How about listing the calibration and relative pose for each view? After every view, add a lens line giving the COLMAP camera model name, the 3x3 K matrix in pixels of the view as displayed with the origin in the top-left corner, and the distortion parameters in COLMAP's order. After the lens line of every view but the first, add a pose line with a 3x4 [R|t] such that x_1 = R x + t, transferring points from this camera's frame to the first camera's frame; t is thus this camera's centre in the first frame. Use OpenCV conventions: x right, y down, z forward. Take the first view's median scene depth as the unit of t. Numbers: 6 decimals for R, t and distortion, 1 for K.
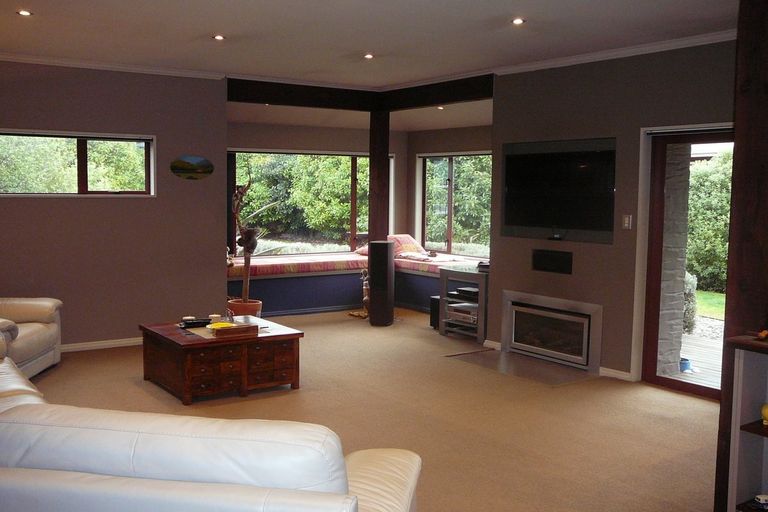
lens RADIAL K [[781.8, 0, 381.2], [0, 781.8, 257.6], [0, 0, 1]] dist [-0.032569, 0.000000]
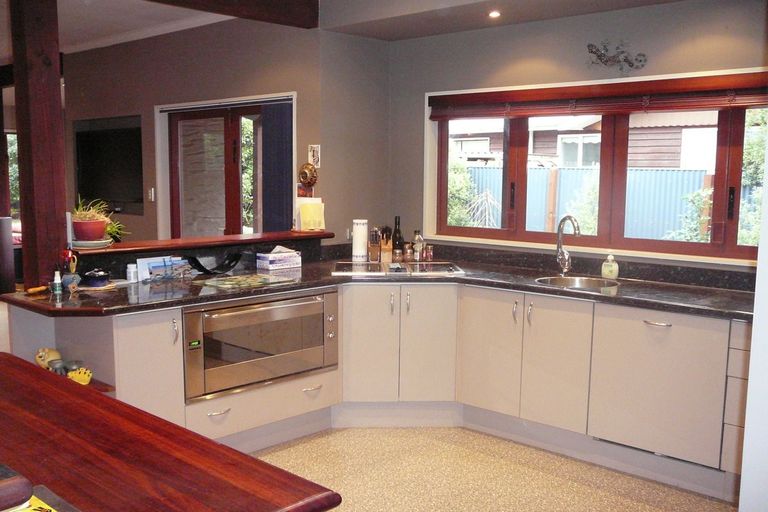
lens RADIAL K [[781.8, 0, 387.8], [0, 781.8, 256.1], [0, 0, 1]] dist [-0.032569, 0.000000]
pose [[0.977819, -0.025803, 0.207854, 0.389669], [0.020703, 0.999430, 0.026675, 0.015624], [-0.208424, -0.021780, 0.977796, -0.102601]]
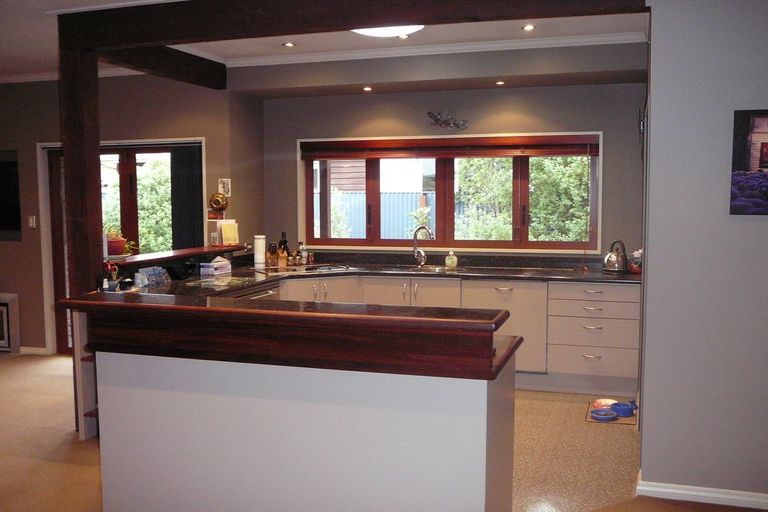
lens RADIAL K [[781.8, 0, 374.6], [0, 781.8, 275.4], [0, 0, 1]] dist [-0.032569, 0.000000]
pose [[0.803427, -0.074847, 0.590681, 0.028209], [0.063264, 0.997183, 0.040306, 0.020179], [-0.592033, 0.004985, 0.805898, -0.251994]]
